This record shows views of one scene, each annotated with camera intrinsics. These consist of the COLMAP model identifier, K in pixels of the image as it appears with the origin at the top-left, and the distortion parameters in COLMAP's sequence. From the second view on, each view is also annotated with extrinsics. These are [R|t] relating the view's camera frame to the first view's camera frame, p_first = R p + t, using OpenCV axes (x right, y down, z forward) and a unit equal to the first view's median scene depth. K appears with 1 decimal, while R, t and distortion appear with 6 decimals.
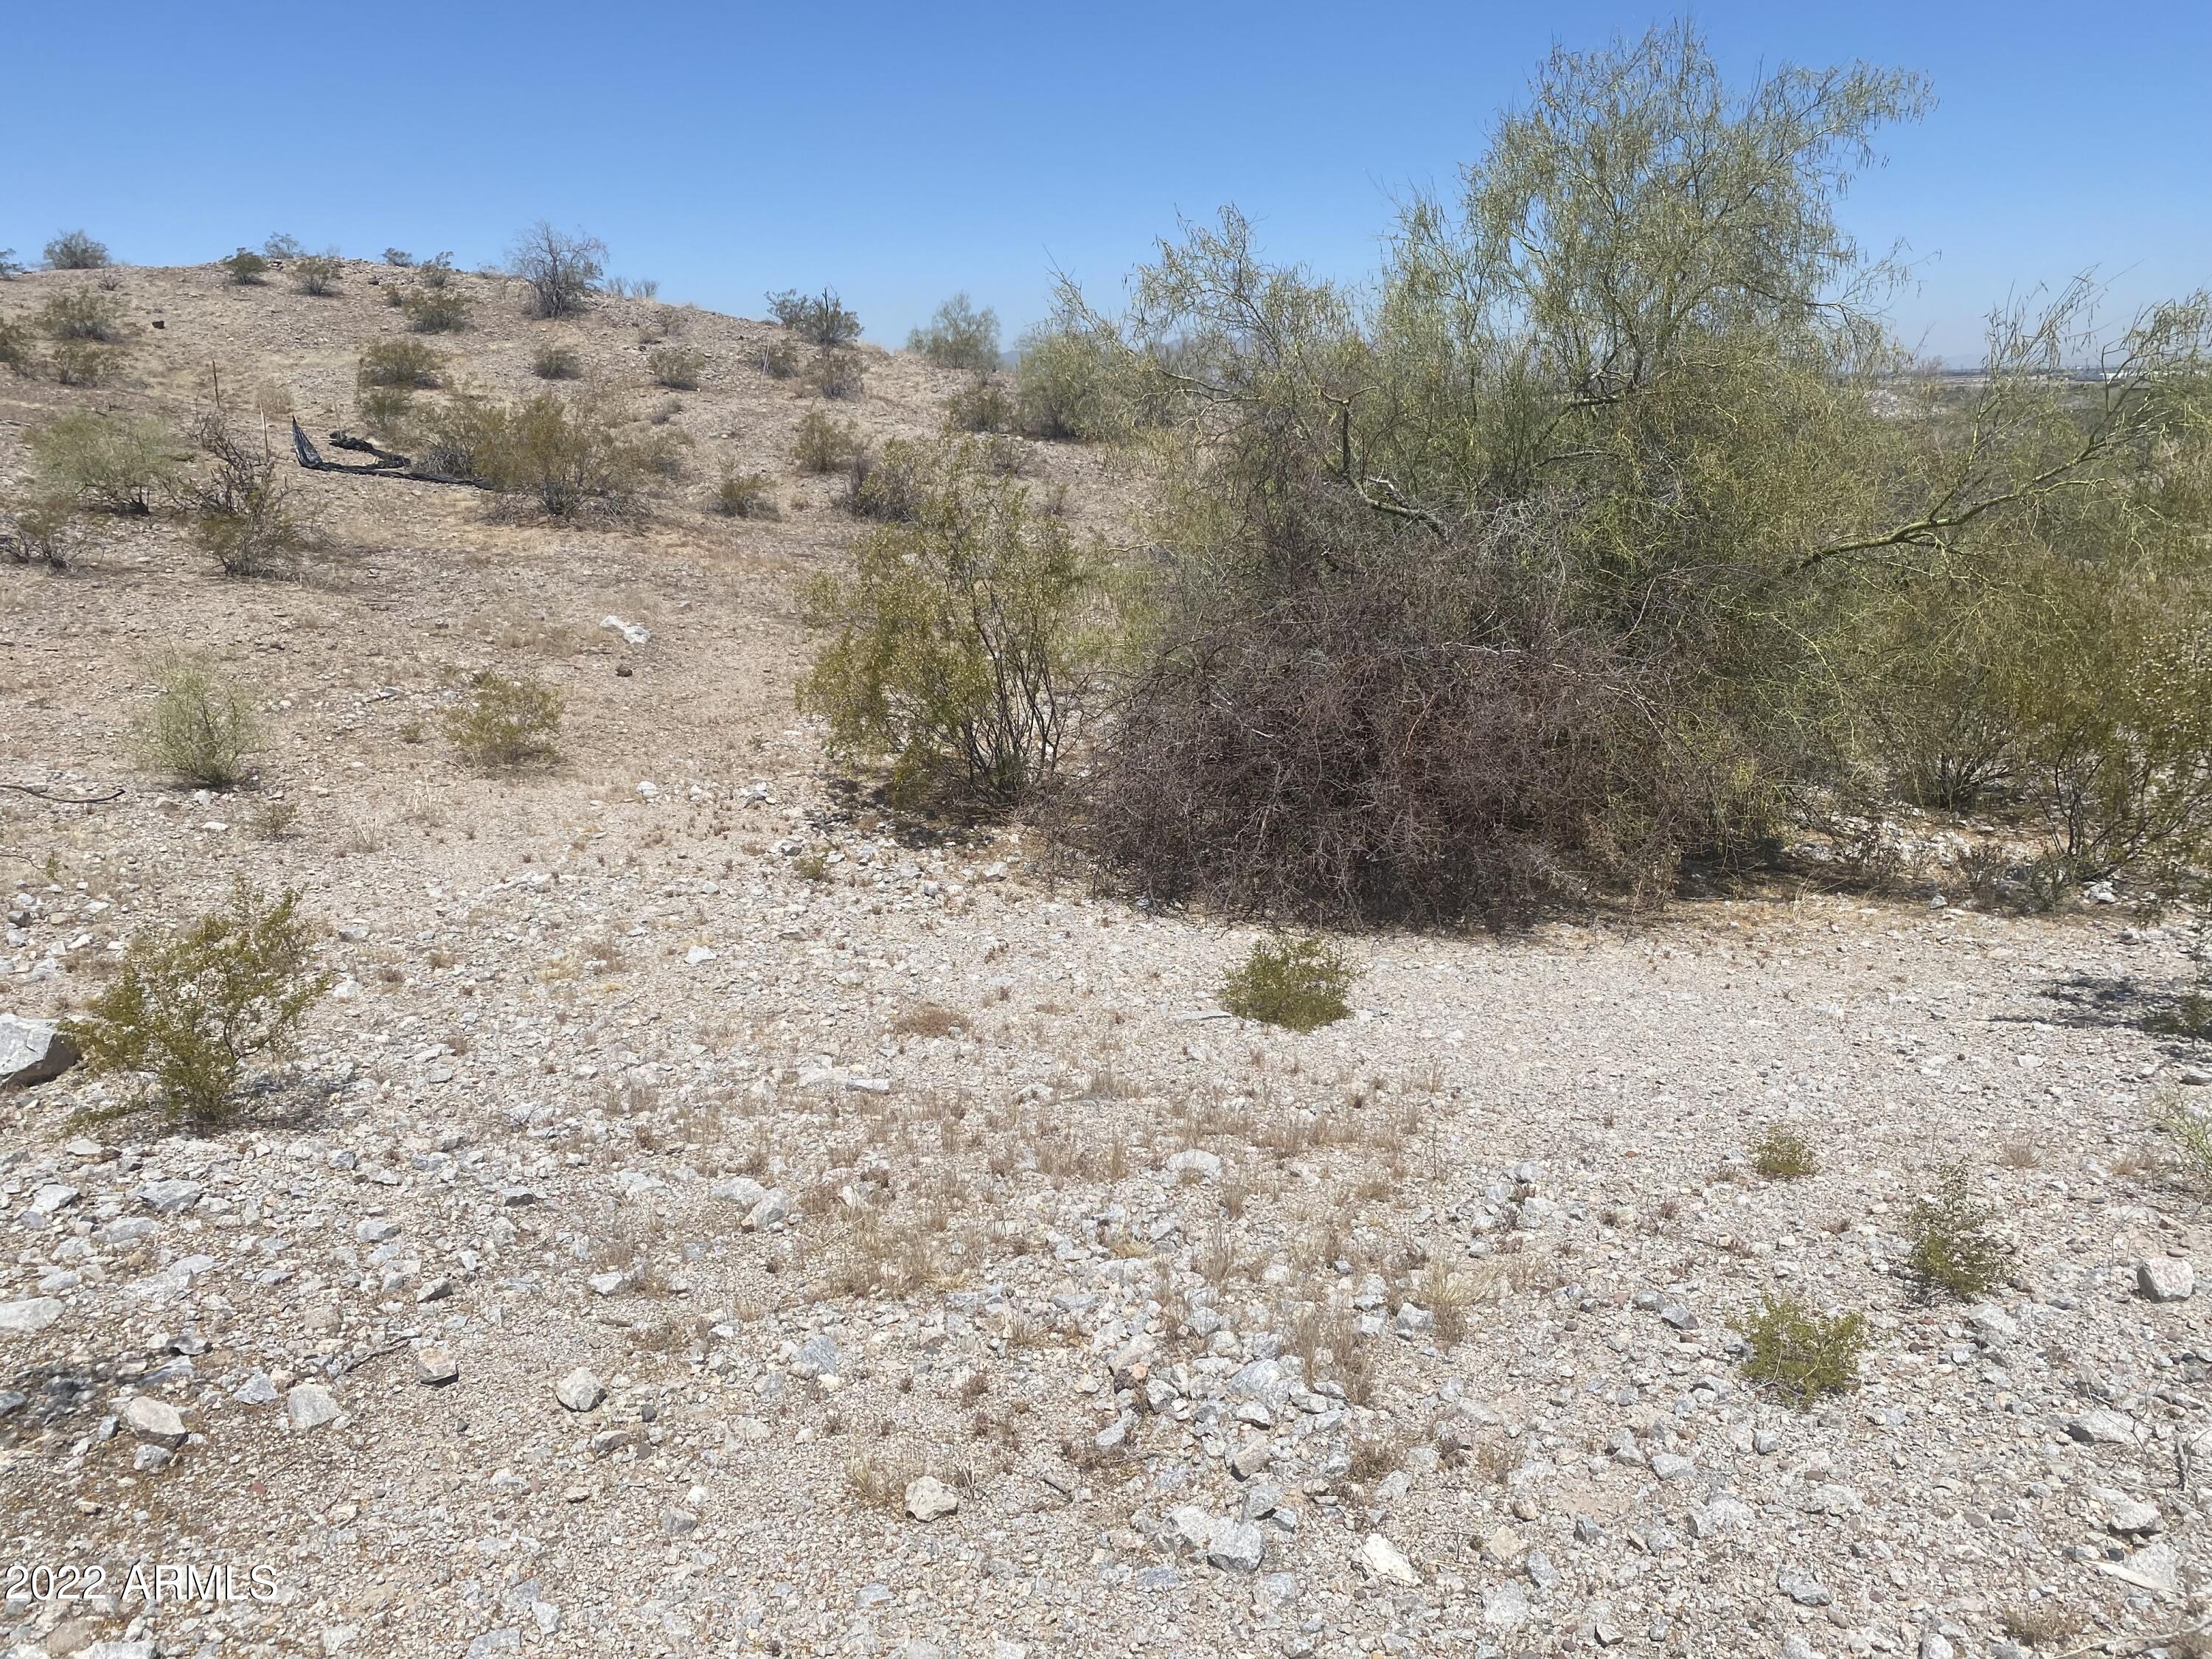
lens RADIAL K [[1681.7, 0, 1111.1], [0, 1681.7, 830.6], [0, 0, 1]] dist [0.031446, -0.035115]
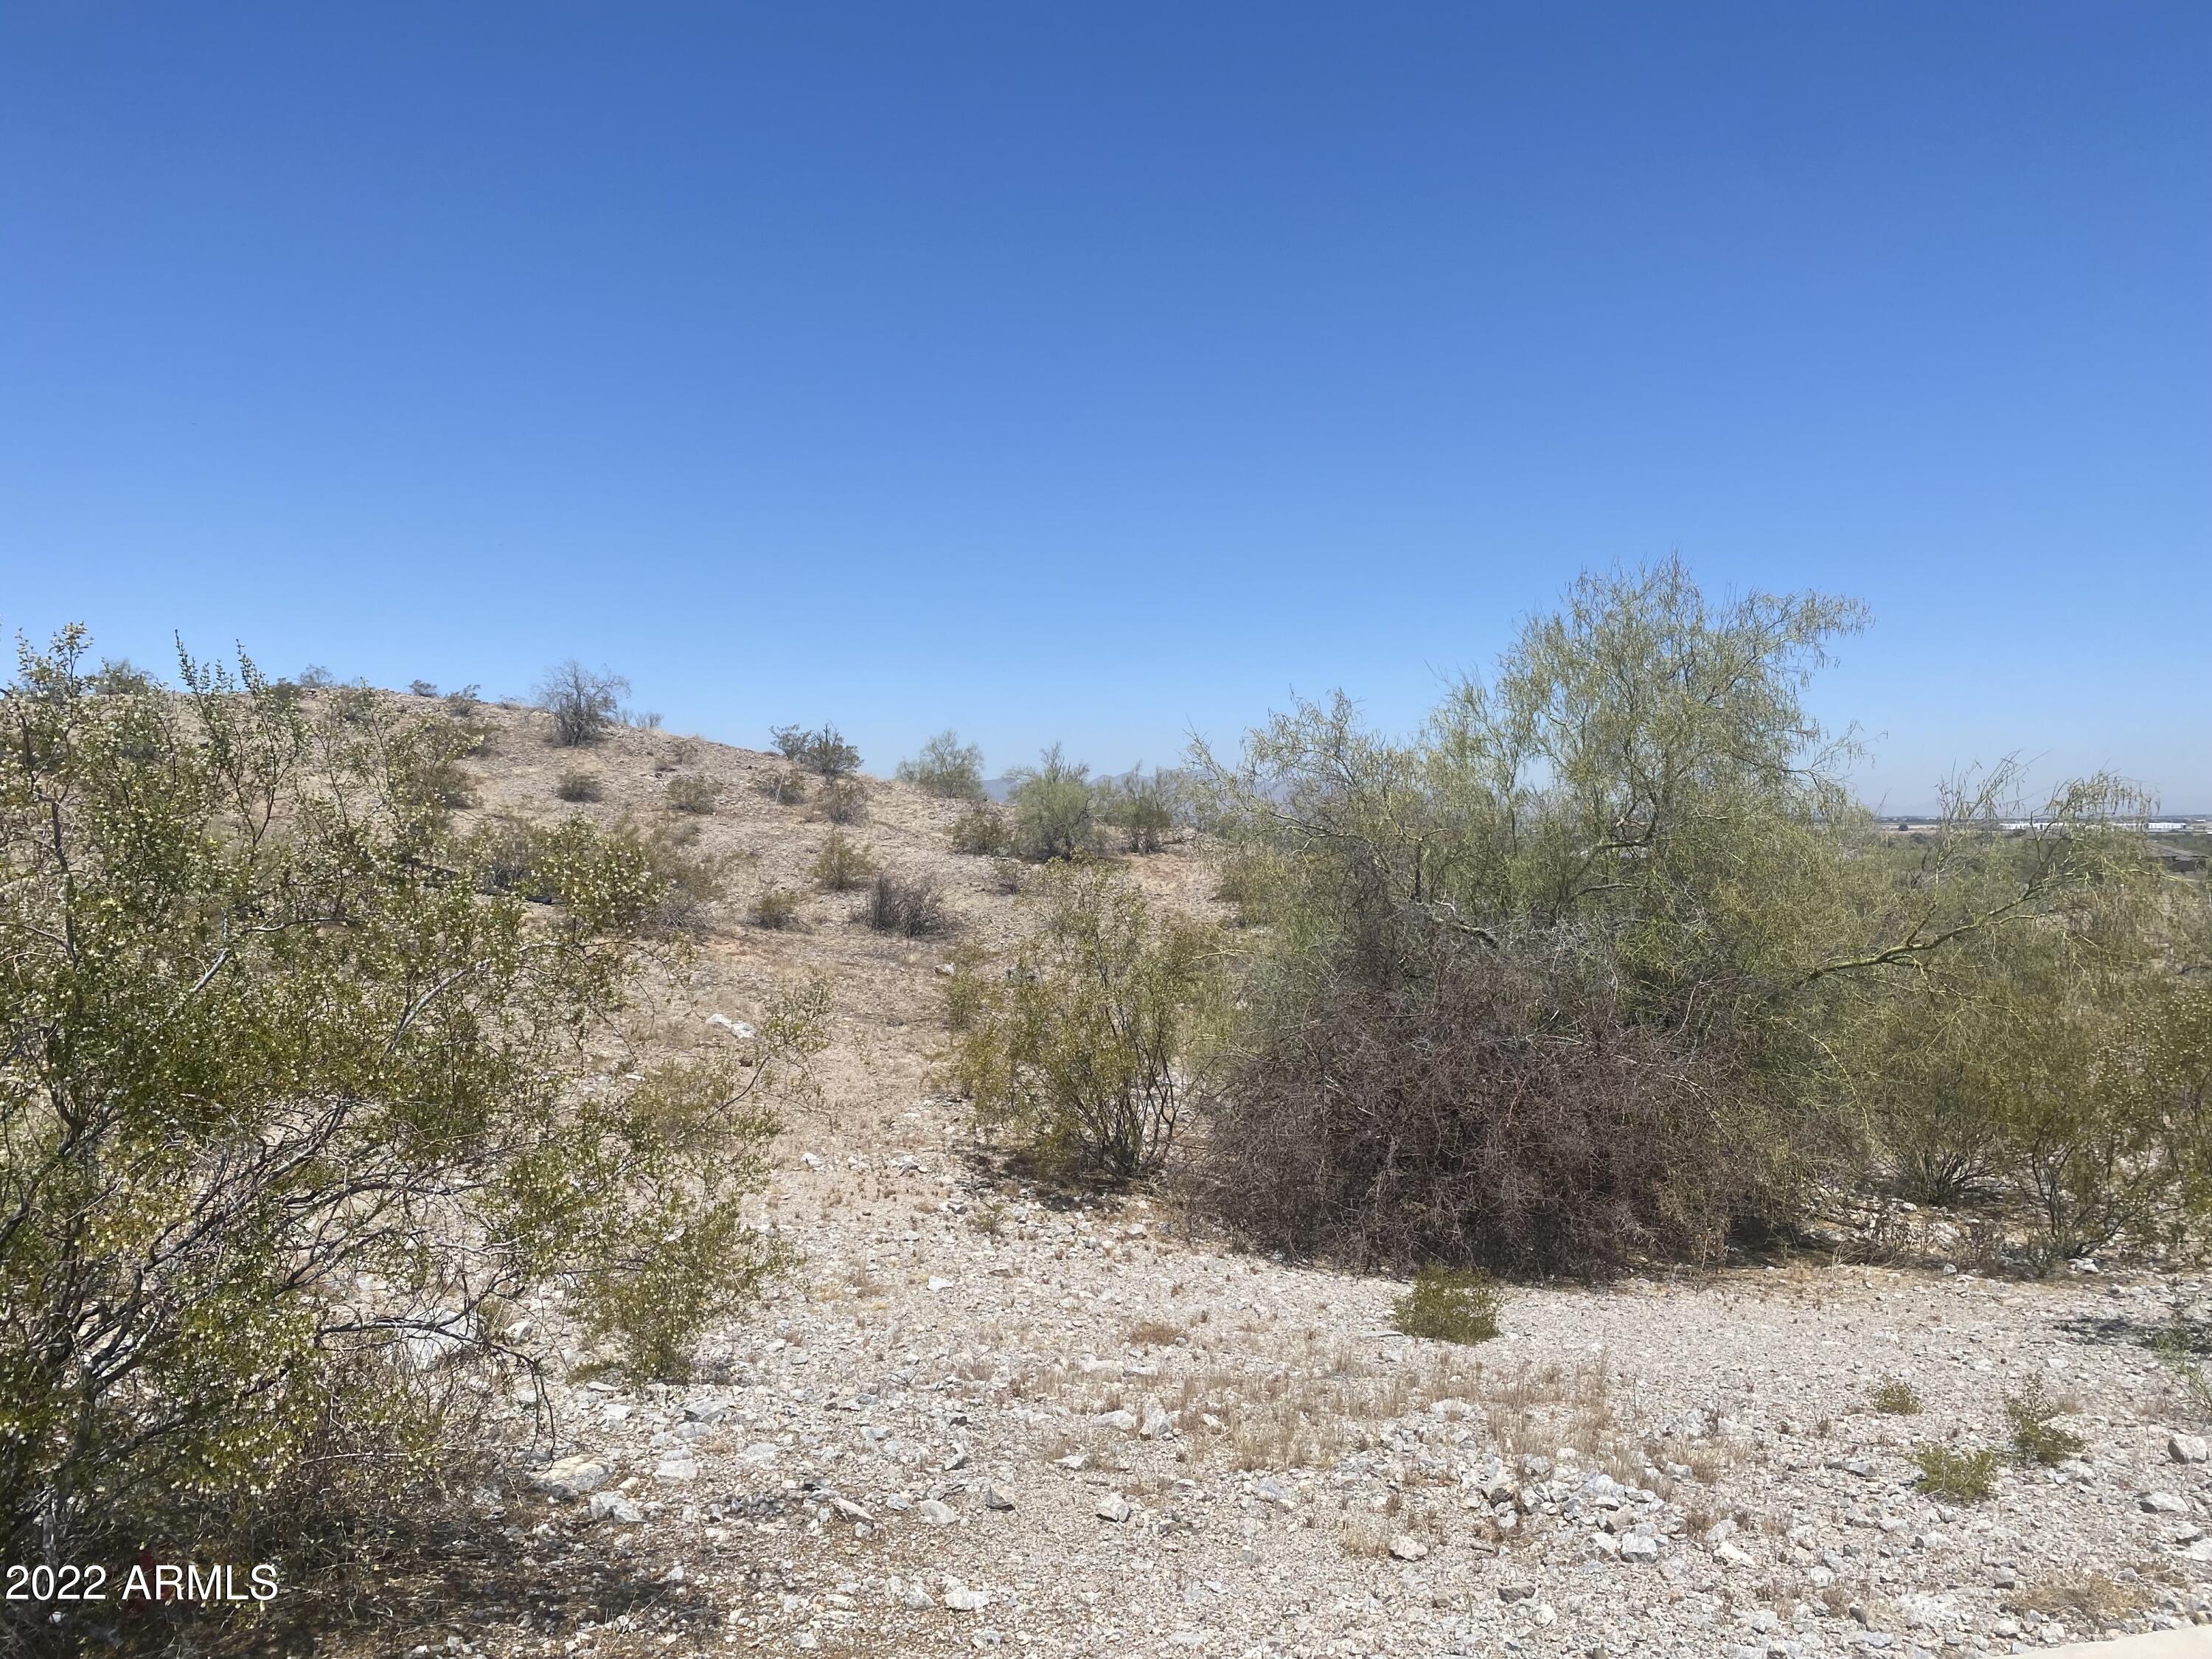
lens RADIAL K [[1681.7, 0, 1112.0], [0, 1681.7, 827.7], [0, 0, 1]] dist [0.031446, -0.035115]
pose [[0.999377, 0.019191, 0.029616, -0.111524], [-0.011246, 0.968649, -0.248180, 0.038417], [-0.033451, 0.247692, 0.968261, -0.160277]]
